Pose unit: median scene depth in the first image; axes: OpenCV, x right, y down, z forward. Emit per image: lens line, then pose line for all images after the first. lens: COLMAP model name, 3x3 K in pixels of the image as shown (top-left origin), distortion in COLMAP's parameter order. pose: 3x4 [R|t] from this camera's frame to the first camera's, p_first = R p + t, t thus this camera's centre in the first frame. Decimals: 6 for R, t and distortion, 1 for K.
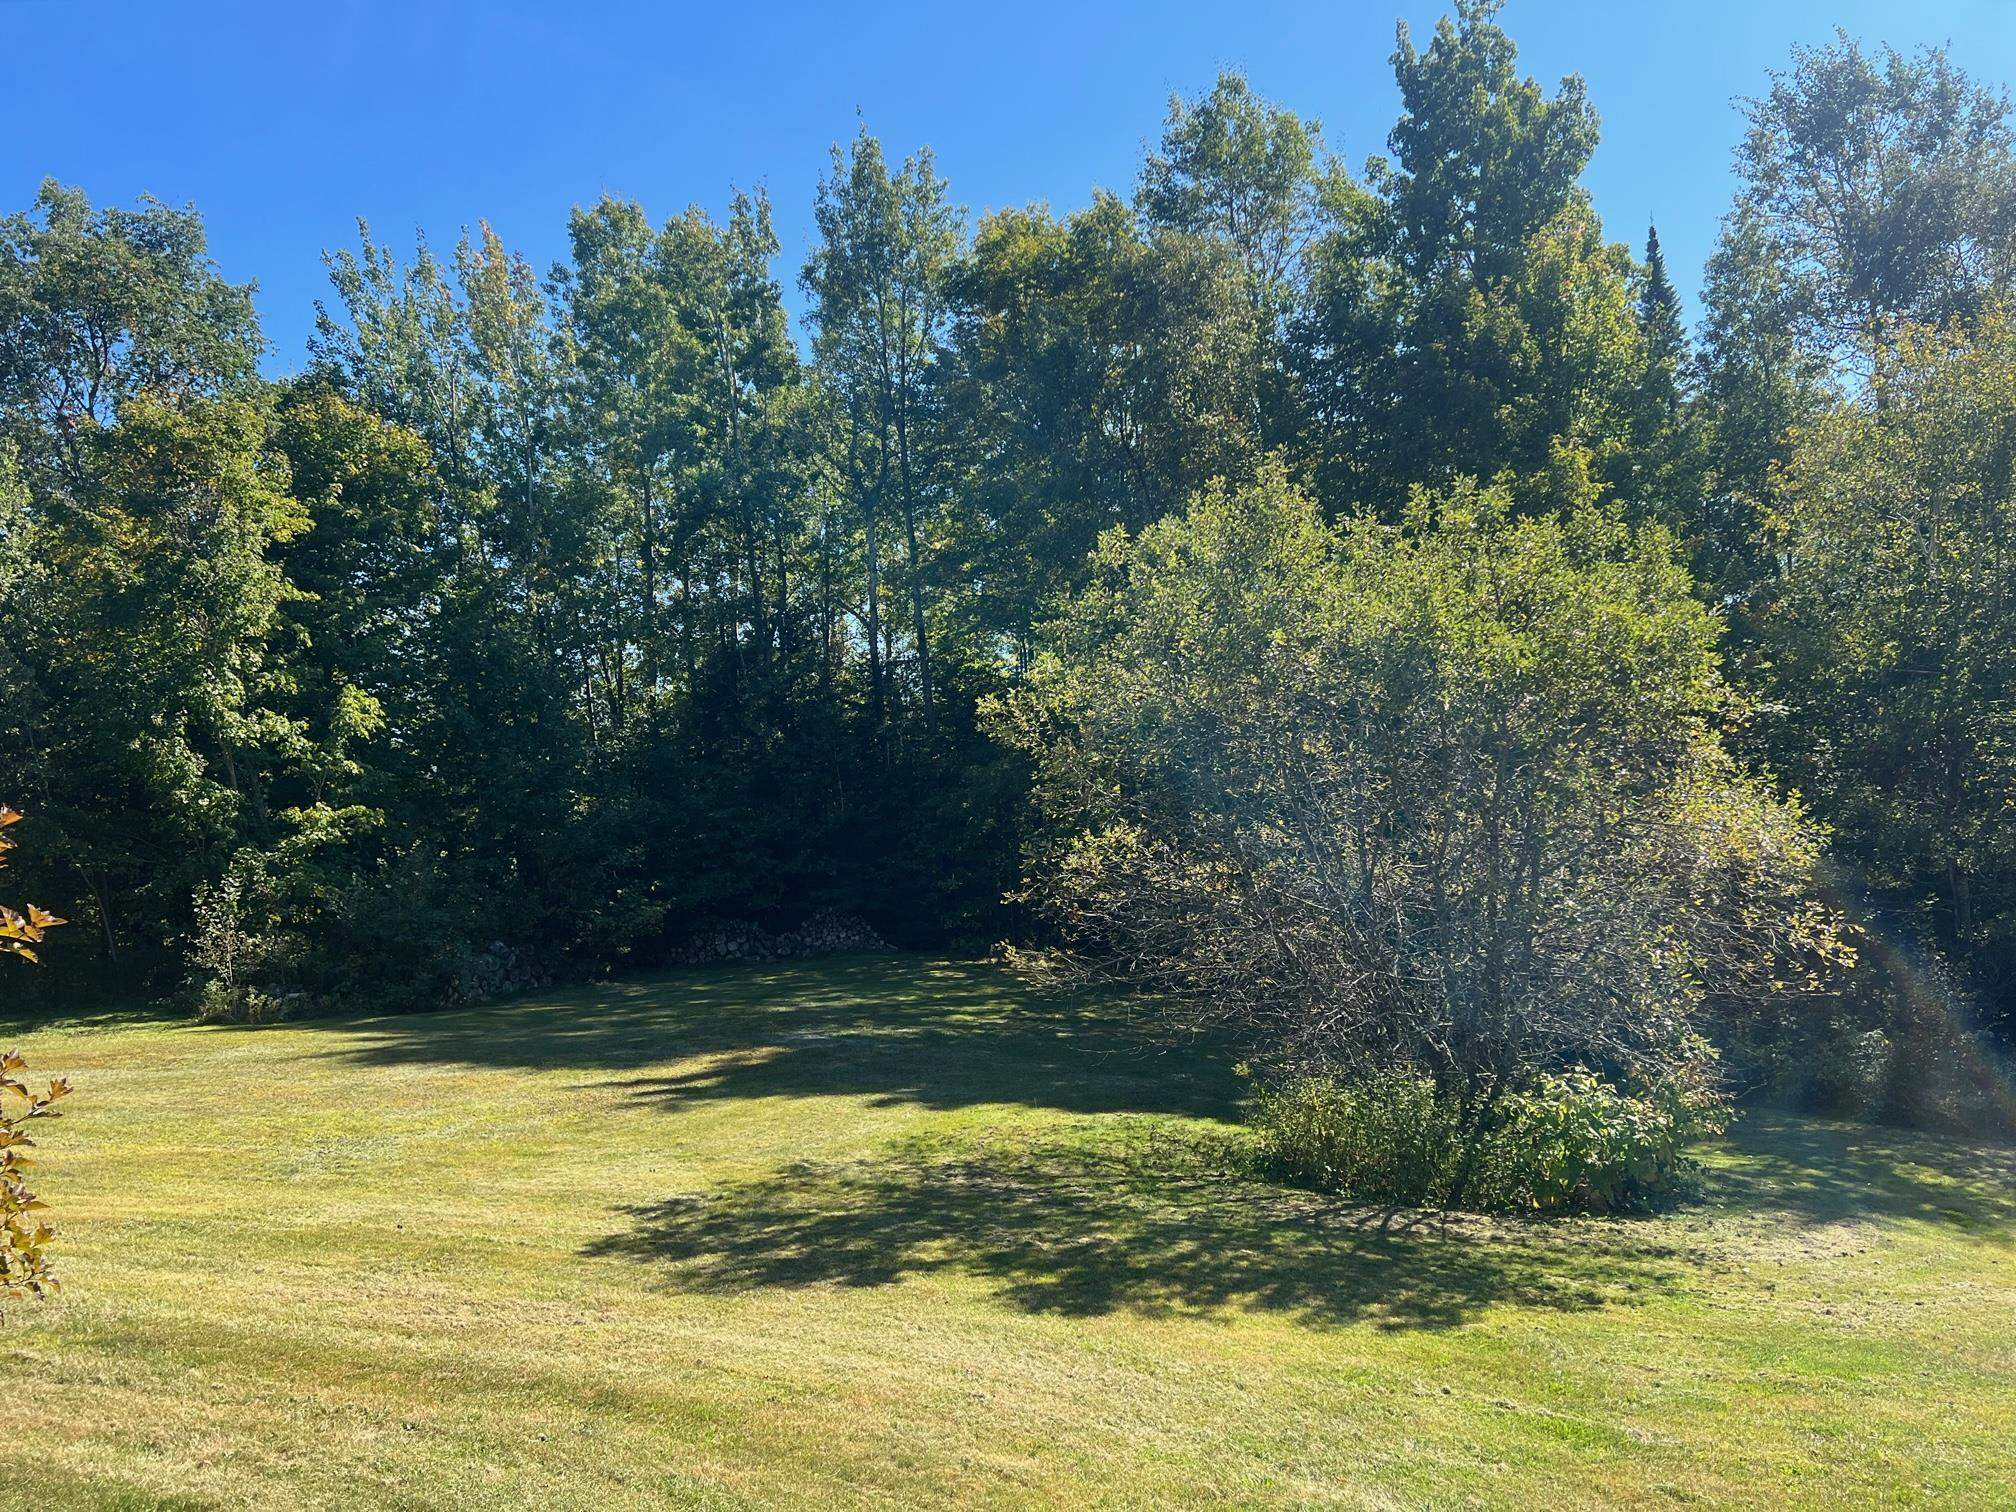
lens RADIAL K [[1509.6, 0, 1008.6], [0, 1509.6, 767.8], [0, 0, 1]] dist [0.055731, -0.052133]
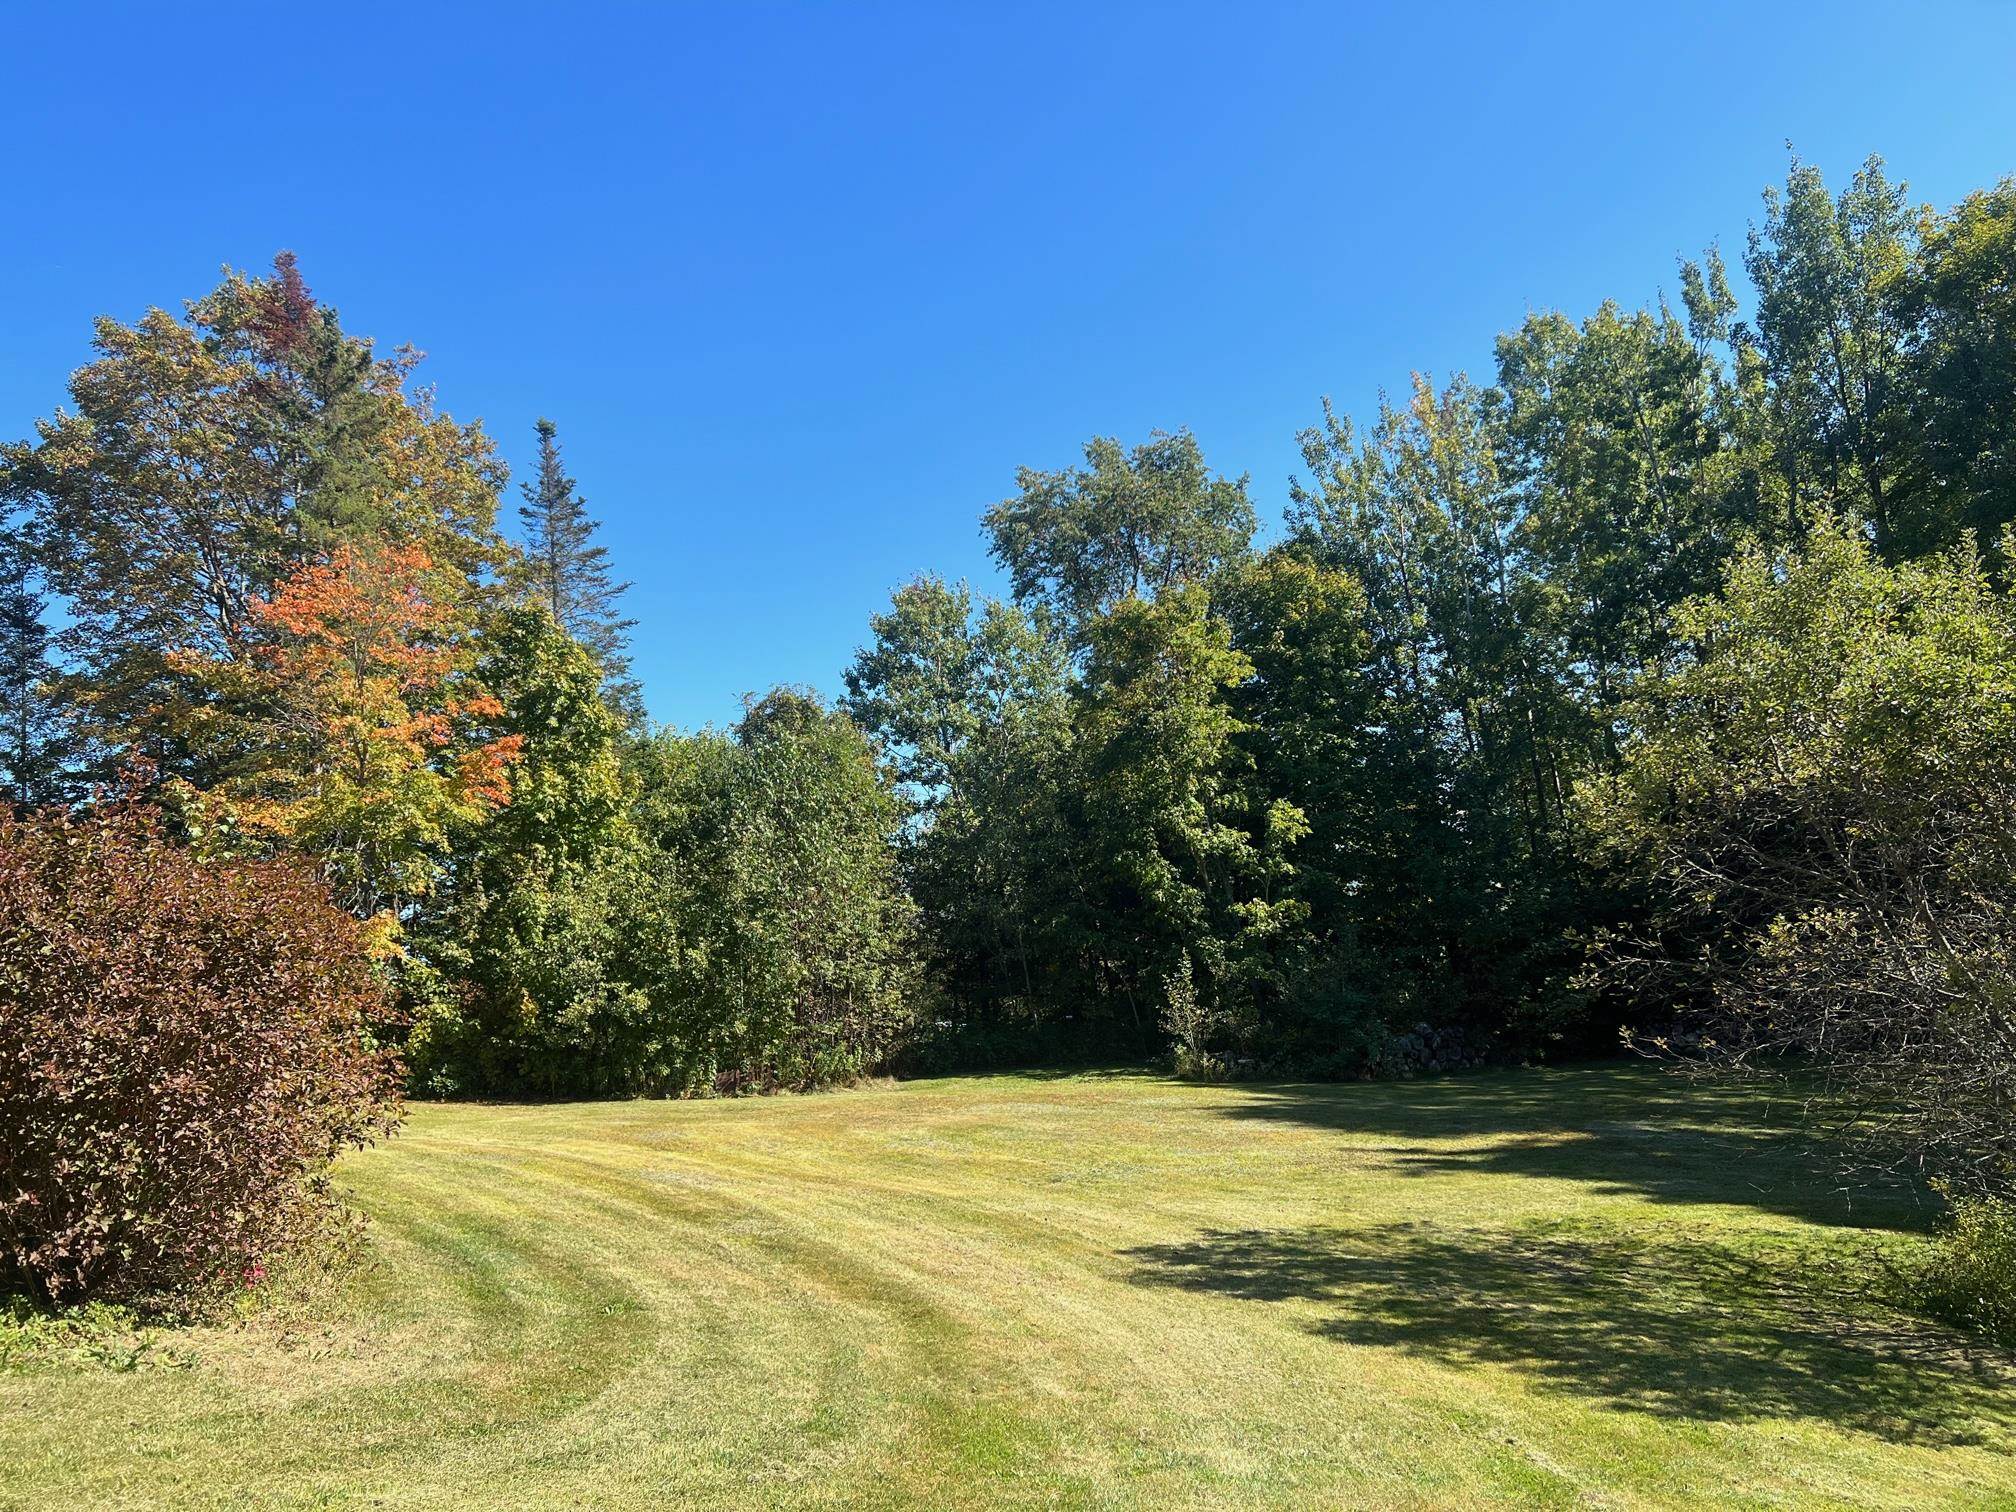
lens RADIAL K [[1509.6, 0, 997.5], [0, 1509.6, 743.7], [0, 0, 1]] dist [0.055731, -0.052133]
pose [[0.726429, -0.096348, -0.680454, 0.216014], [0.046347, 0.994738, -0.091370, 0.000082], [0.685677, 0.034837, 0.727072, -0.014353]]
